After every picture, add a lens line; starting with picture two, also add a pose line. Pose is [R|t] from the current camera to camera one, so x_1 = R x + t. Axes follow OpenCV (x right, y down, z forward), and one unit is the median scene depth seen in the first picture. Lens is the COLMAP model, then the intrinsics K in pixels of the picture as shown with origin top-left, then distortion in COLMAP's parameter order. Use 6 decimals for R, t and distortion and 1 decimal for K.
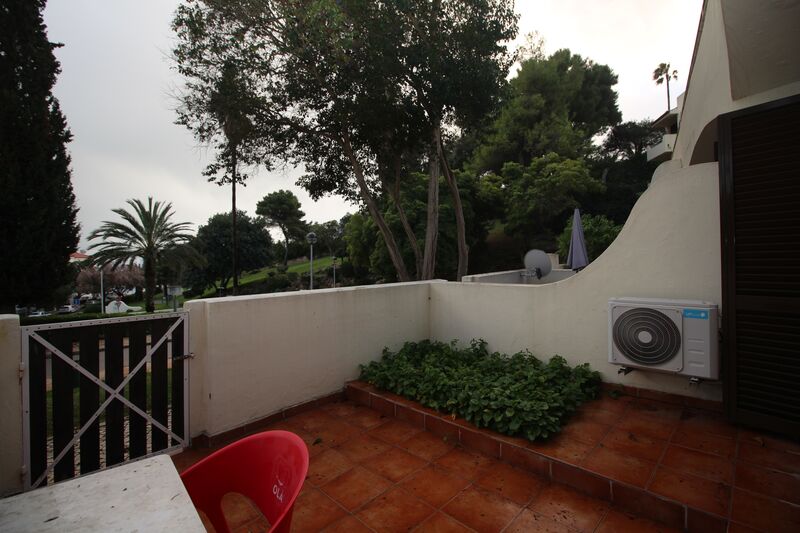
lens RADIAL K [[369.1, 0, 399.3], [0, 369.1, 259.9], [0, 0, 1]] dist [-0.004118, -0.010685]
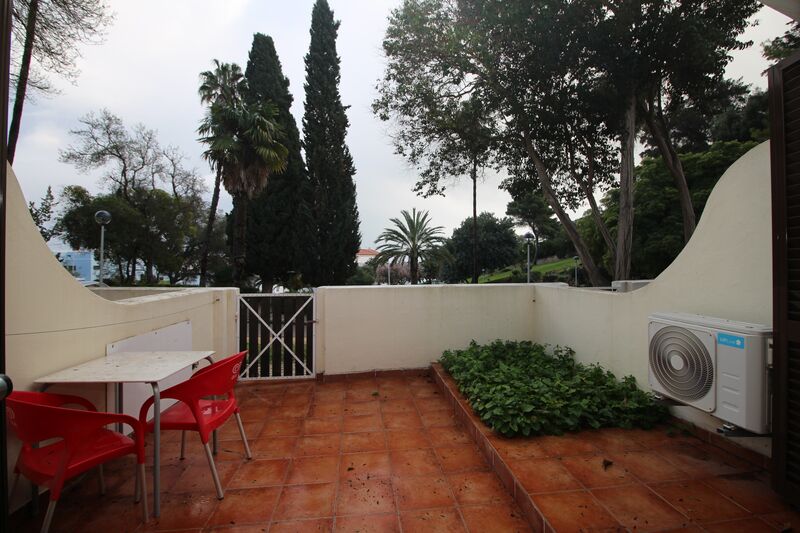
lens RADIAL K [[369.1, 0, 401.2], [0, 369.1, 263.0], [0, 0, 1]] dist [-0.004118, -0.010685]
pose [[0.778077, 0.014627, -0.627999, 0.144157], [-0.006957, 0.999868, 0.014669, -0.003259], [0.628131, -0.007045, 0.778076, -0.001128]]
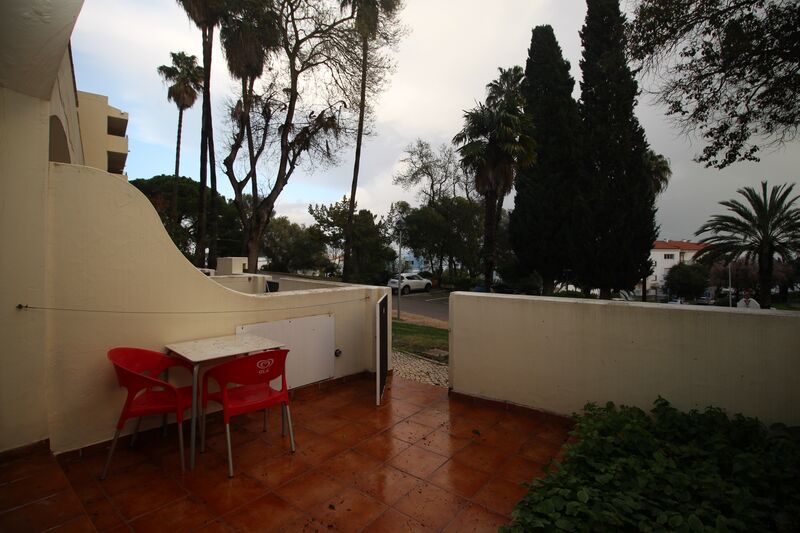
lens RADIAL K [[369.1, 0, 401.0], [0, 369.1, 260.9], [0, 0, 1]] dist [-0.004118, -0.010685]
pose [[0.096833, 0.021933, -0.995059, 0.170937], [-0.000442, 0.999758, 0.021994, -0.008216], [0.995301, -0.001690, 0.096819, 0.134810]]
